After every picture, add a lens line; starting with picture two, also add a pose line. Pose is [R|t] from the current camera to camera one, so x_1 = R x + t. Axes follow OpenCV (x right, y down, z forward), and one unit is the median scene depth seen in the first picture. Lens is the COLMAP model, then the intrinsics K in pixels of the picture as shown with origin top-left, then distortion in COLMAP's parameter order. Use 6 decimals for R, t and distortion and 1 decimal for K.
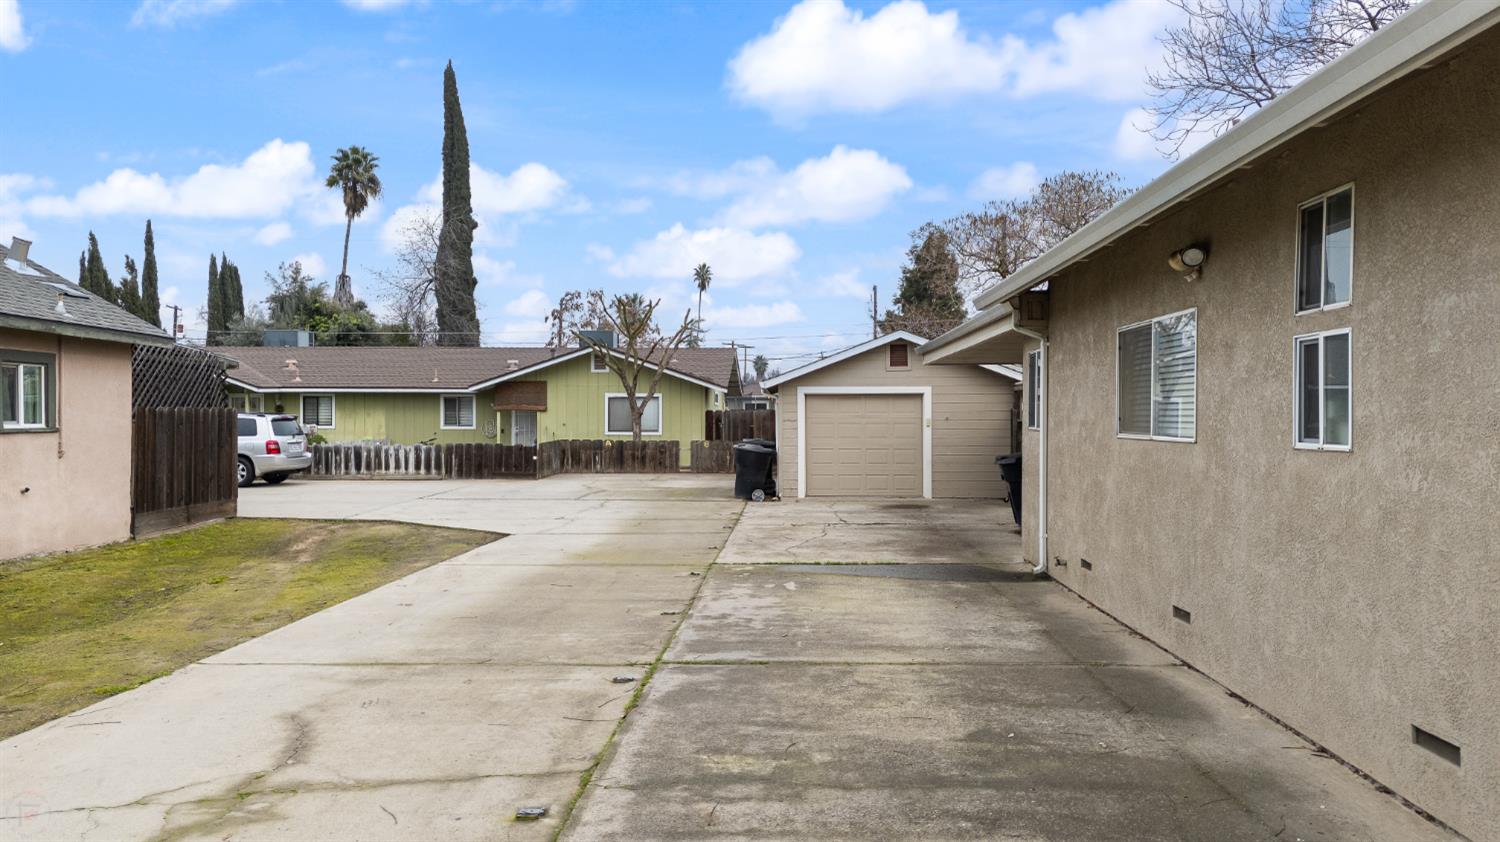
lens RADIAL K [[1084.6, 0, 750.0], [0, 1084.6, 421.0], [0, 0, 1]] dist [0.066658, -0.049389]
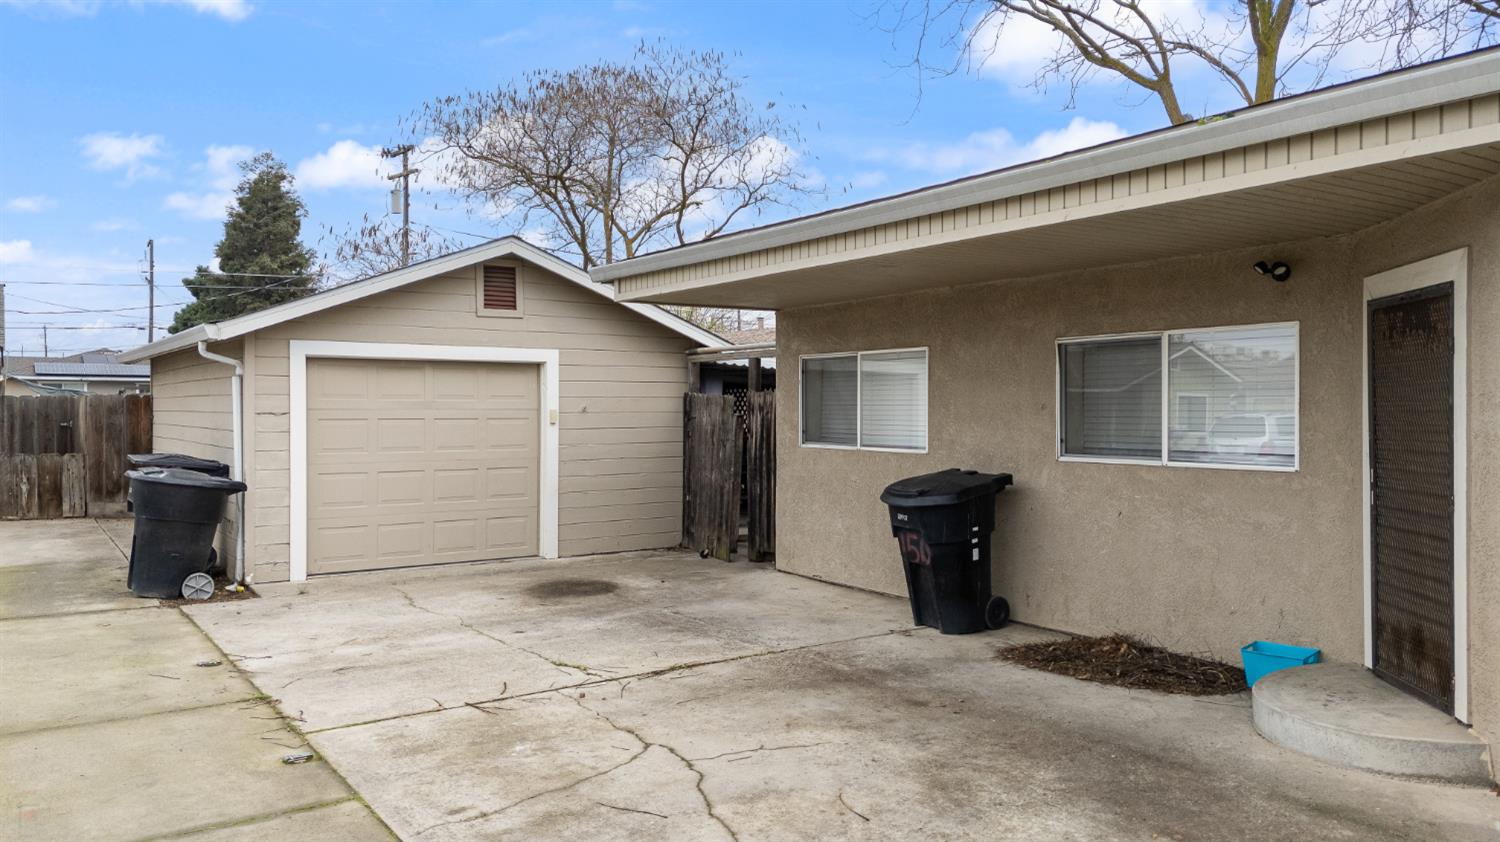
lens RADIAL K [[1084.6, 0, 750.0], [0, 1084.6, 421.0], [0, 0, 1]] dist [0.066658, -0.049389]
pose [[0.799076, -0.005830, 0.601201, -0.079750], [0.002327, 0.999975, 0.006605, 0.000112], [-0.601225, -0.003879, 0.799070, 0.512706]]
